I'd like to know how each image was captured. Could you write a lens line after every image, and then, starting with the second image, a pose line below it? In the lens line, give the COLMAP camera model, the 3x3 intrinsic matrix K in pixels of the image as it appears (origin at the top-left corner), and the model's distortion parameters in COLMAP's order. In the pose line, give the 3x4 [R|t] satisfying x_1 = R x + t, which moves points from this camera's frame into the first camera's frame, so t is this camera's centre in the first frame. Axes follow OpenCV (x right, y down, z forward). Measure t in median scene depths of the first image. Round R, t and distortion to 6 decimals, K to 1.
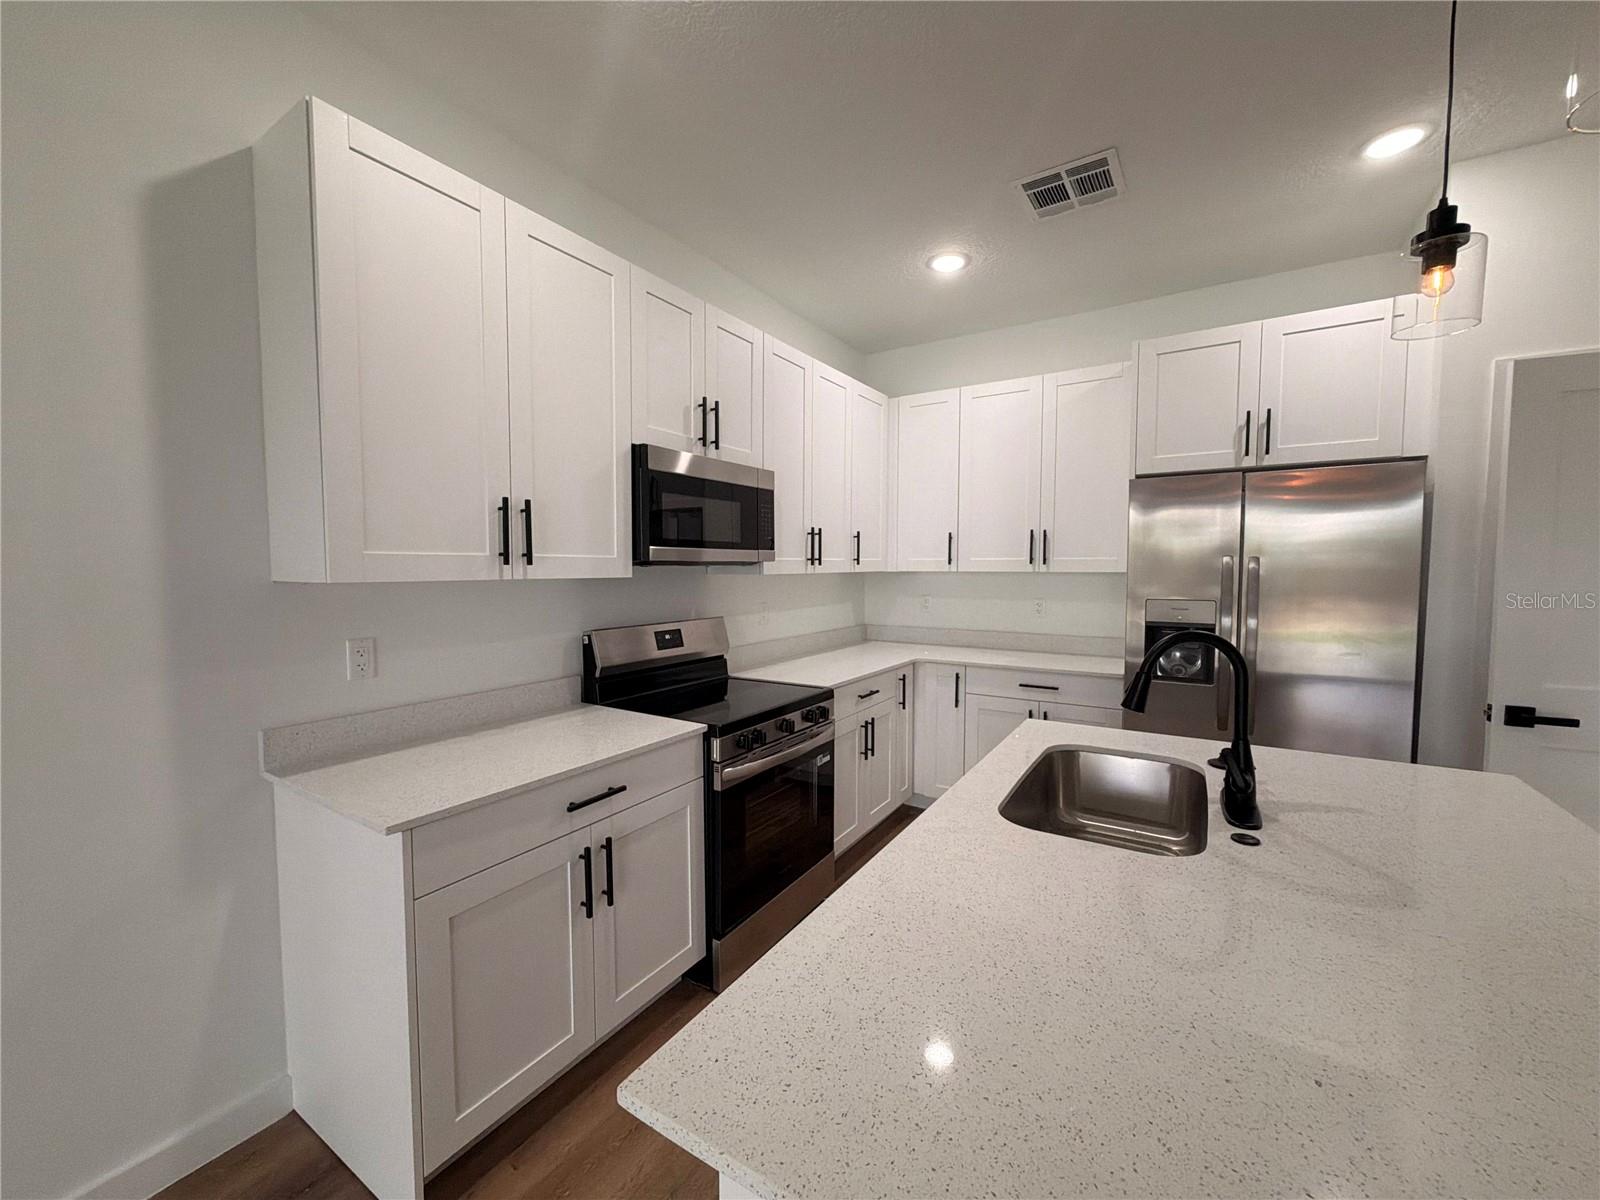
lens RADIAL K [[641.1, 0, 795.9], [0, 641.1, 601.9], [0, 0, 1]] dist [-0.000624, 0.001751]
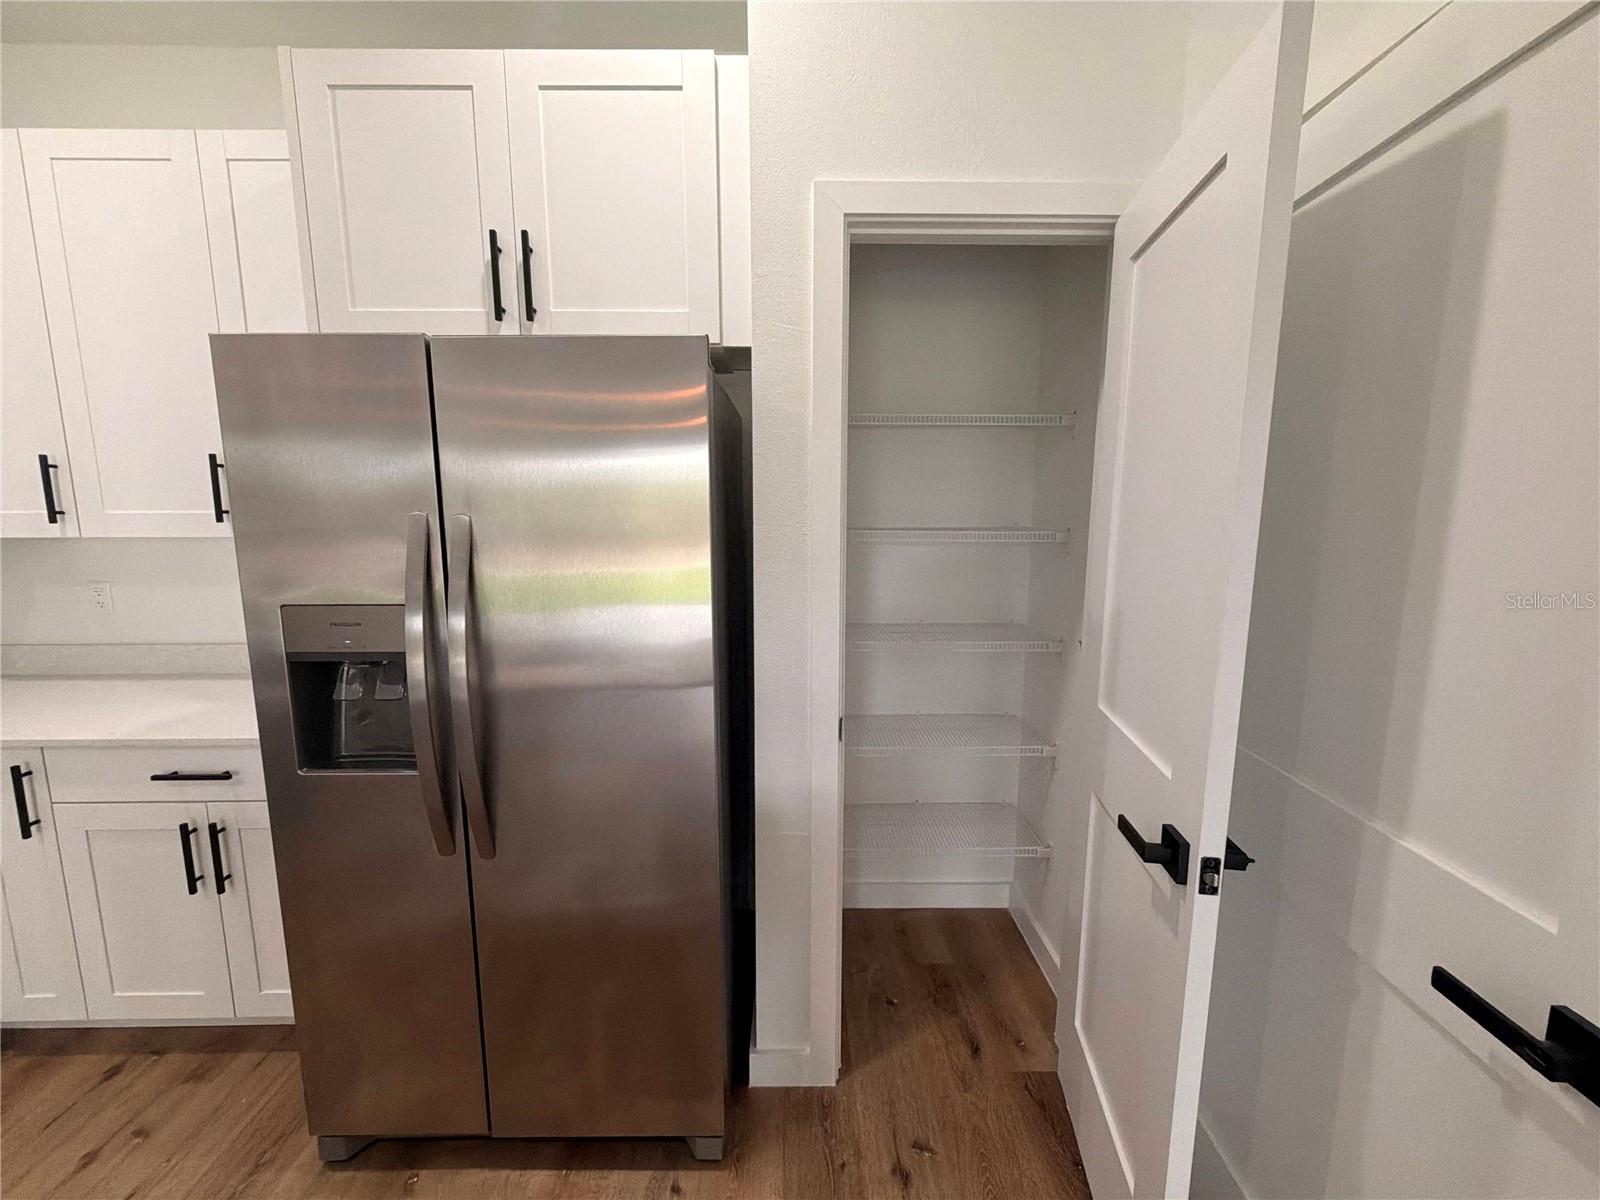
lens RADIAL K [[641.1, 0, 800.8], [0, 641.1, 608.1], [0, 0, 1]] dist [-0.000624, 0.001751]
pose [[0.834023, -0.076522, 0.546398, 0.614022], [0.030270, 0.995190, 0.093170, -0.032732], [-0.550899, -0.061167, 0.832327, 0.413089]]
